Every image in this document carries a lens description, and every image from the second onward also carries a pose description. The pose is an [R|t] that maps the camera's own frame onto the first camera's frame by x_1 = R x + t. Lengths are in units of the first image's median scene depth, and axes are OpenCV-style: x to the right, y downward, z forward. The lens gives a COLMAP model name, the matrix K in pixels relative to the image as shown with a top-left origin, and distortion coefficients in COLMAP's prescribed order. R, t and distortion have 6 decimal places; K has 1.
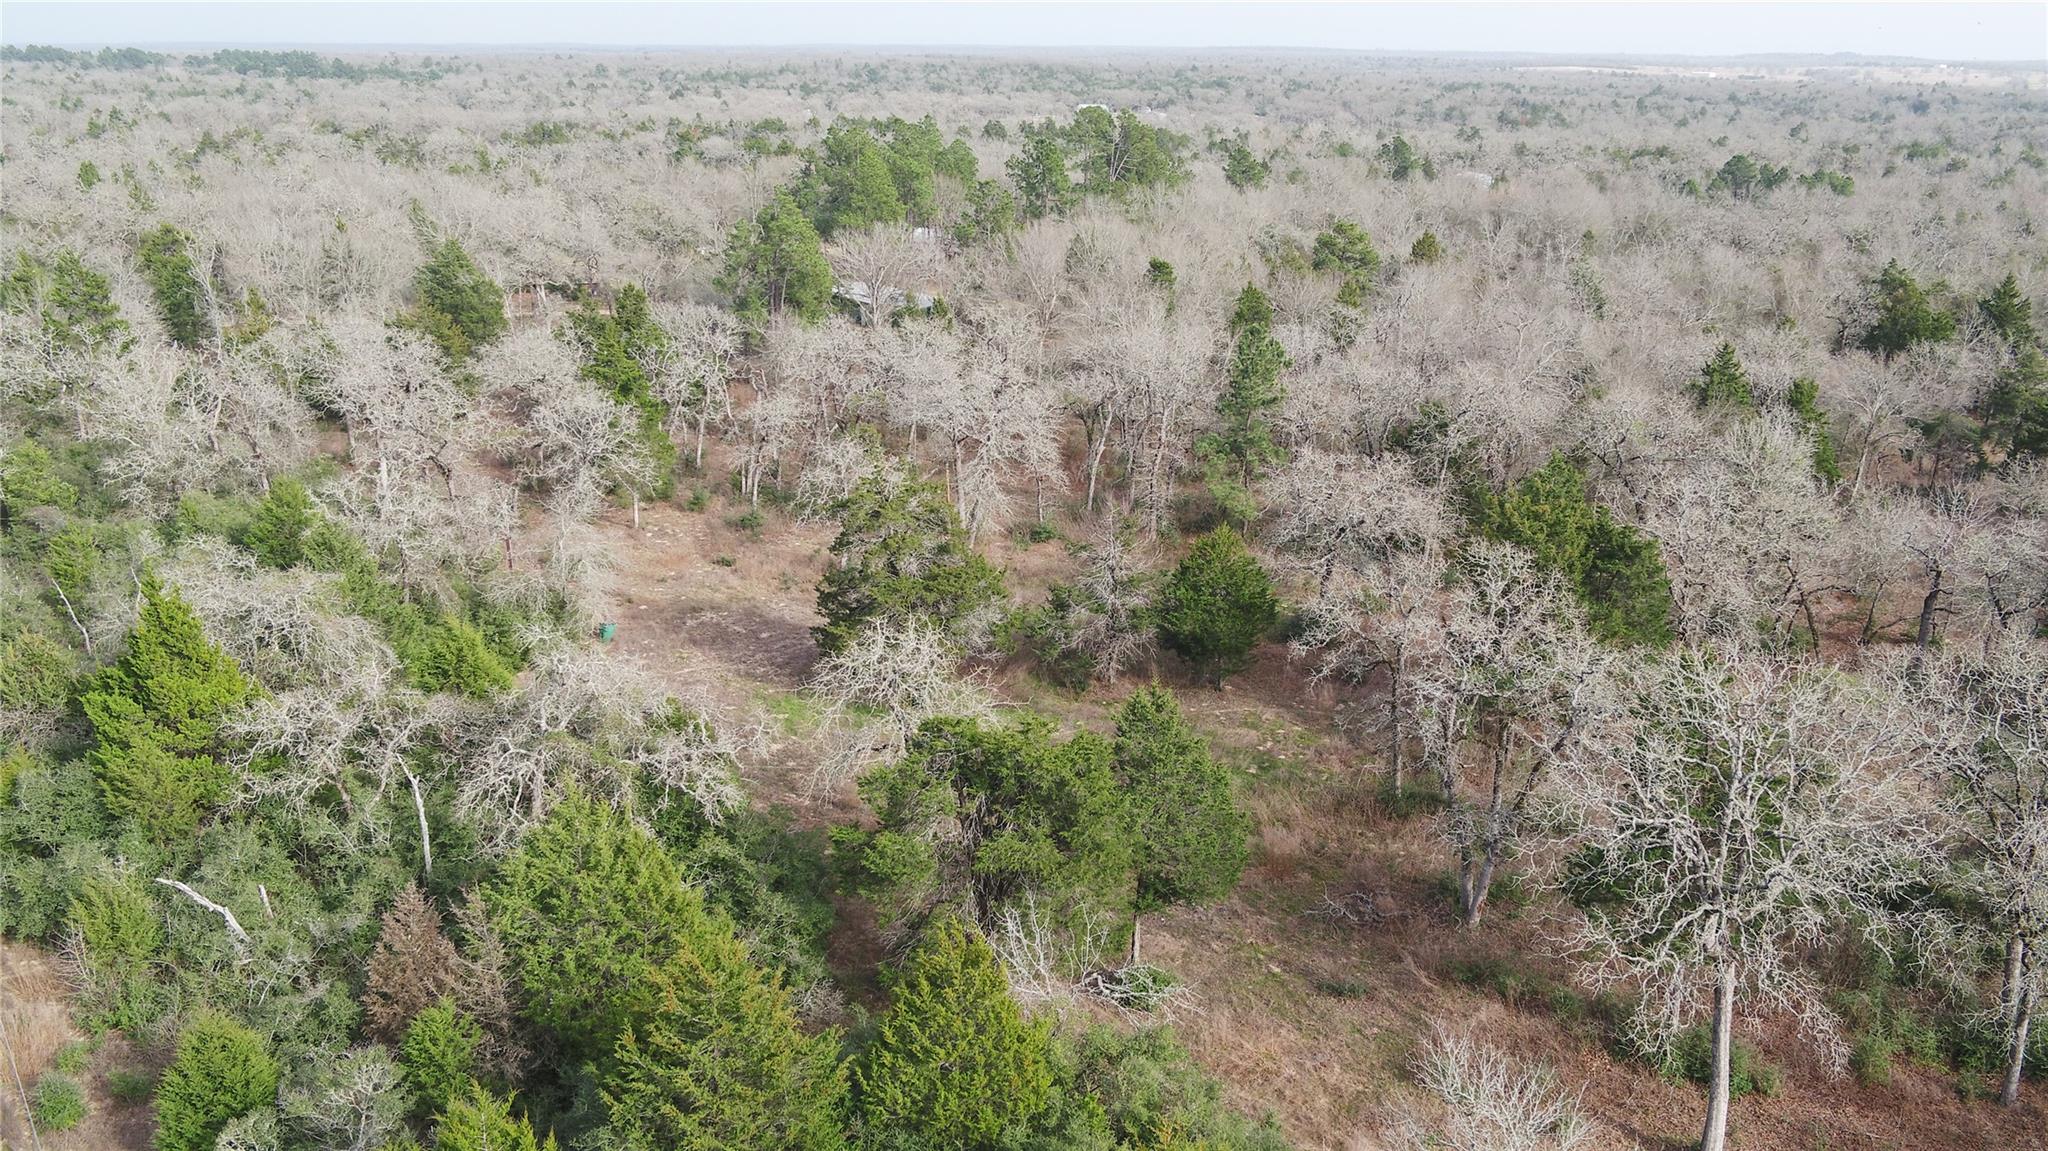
lens RADIAL K [[1746.1, 0, 1004.3], [0, 1746.1, 577.0], [0, 0, 1]] dist [0.000297, 0.006977]
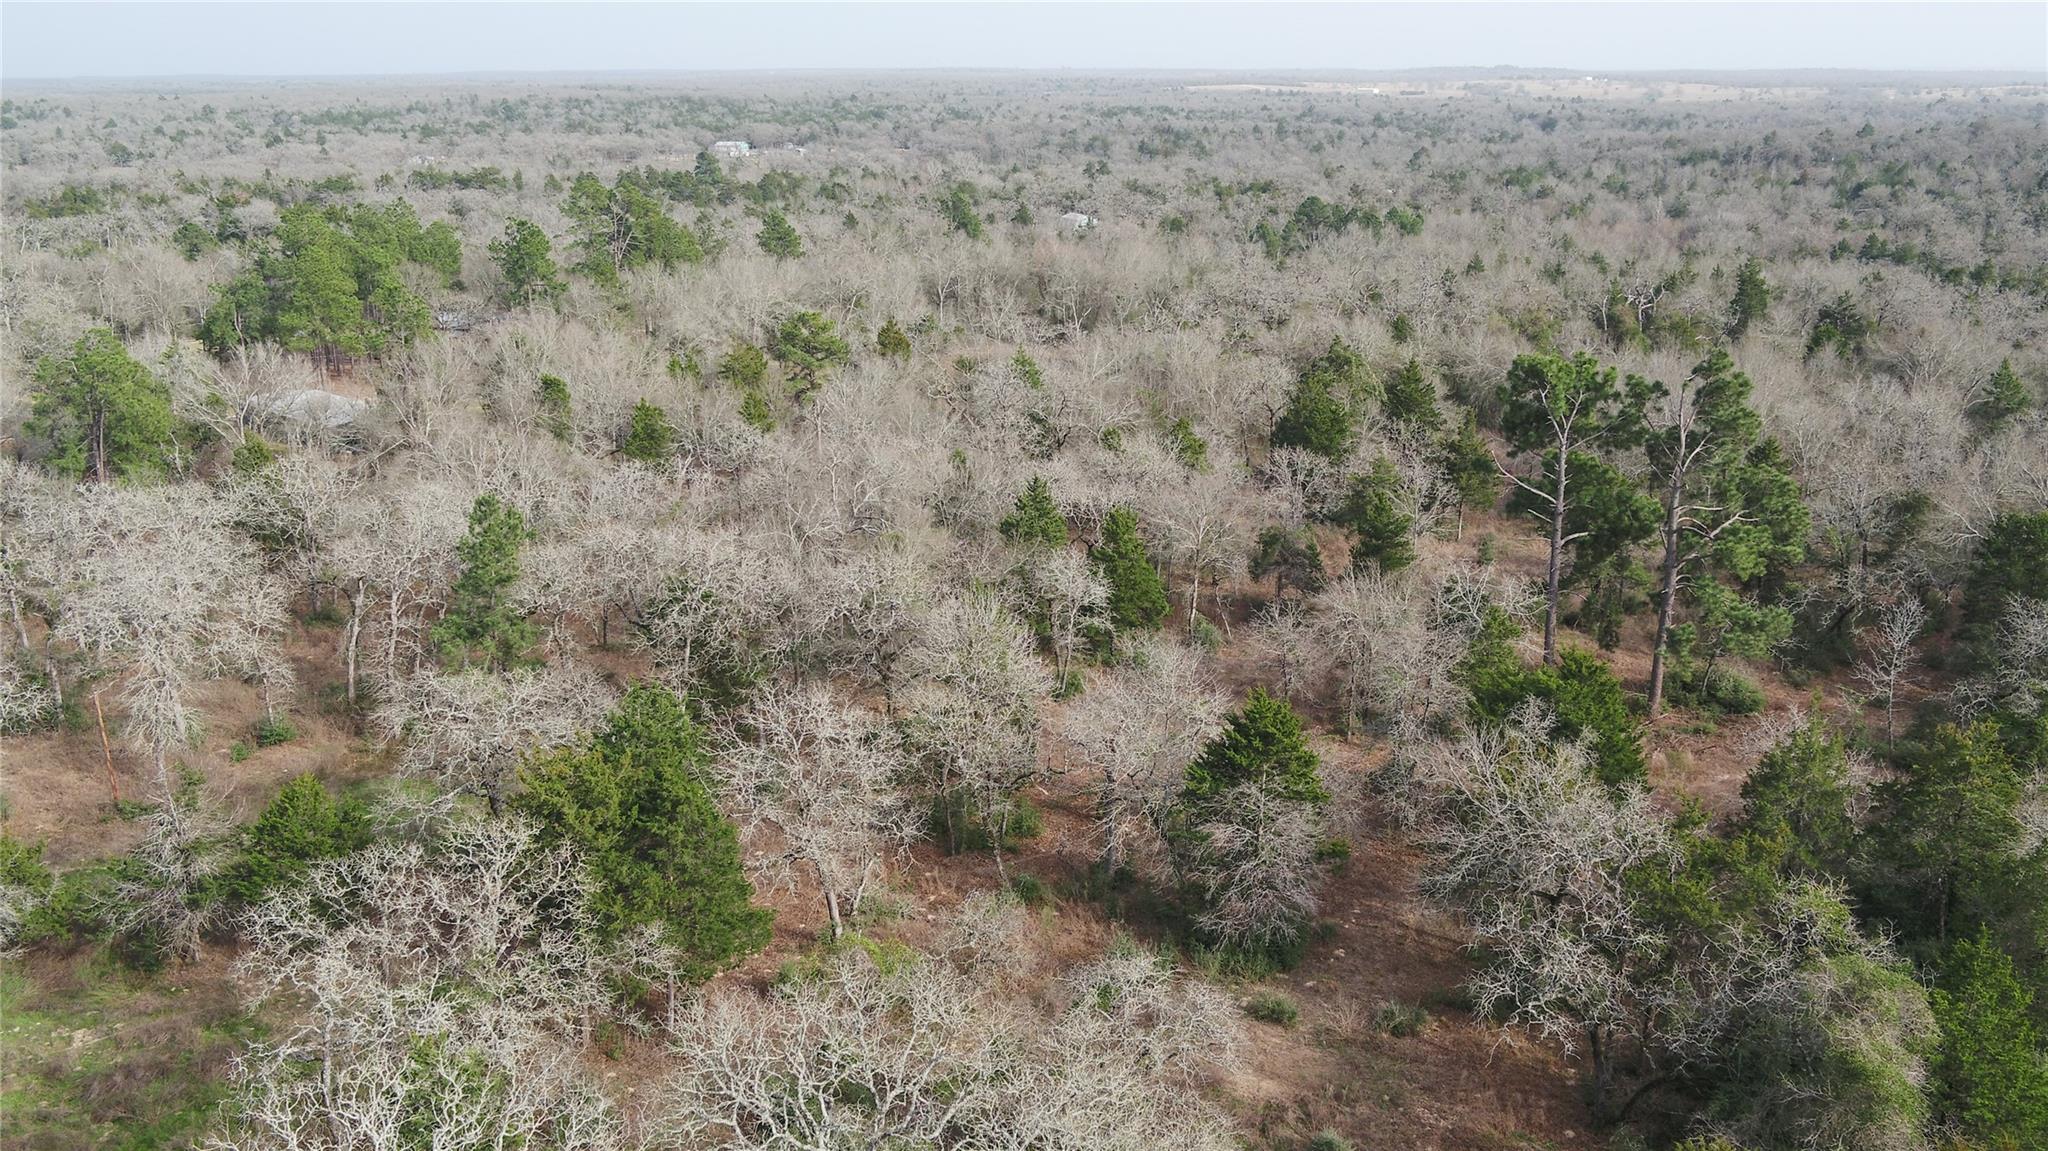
lens RADIAL K [[1787.4, 0, 1010.0], [0, 1787.4, 571.3], [0, 0, 1]] dist [0.000128, 0.005598]
pose [[0.986818, -0.057882, 0.151126, 0.147319], [0.060591, 0.998073, -0.013382, -0.041416], [-0.150060, 0.022363, 0.988424, 0.020696]]
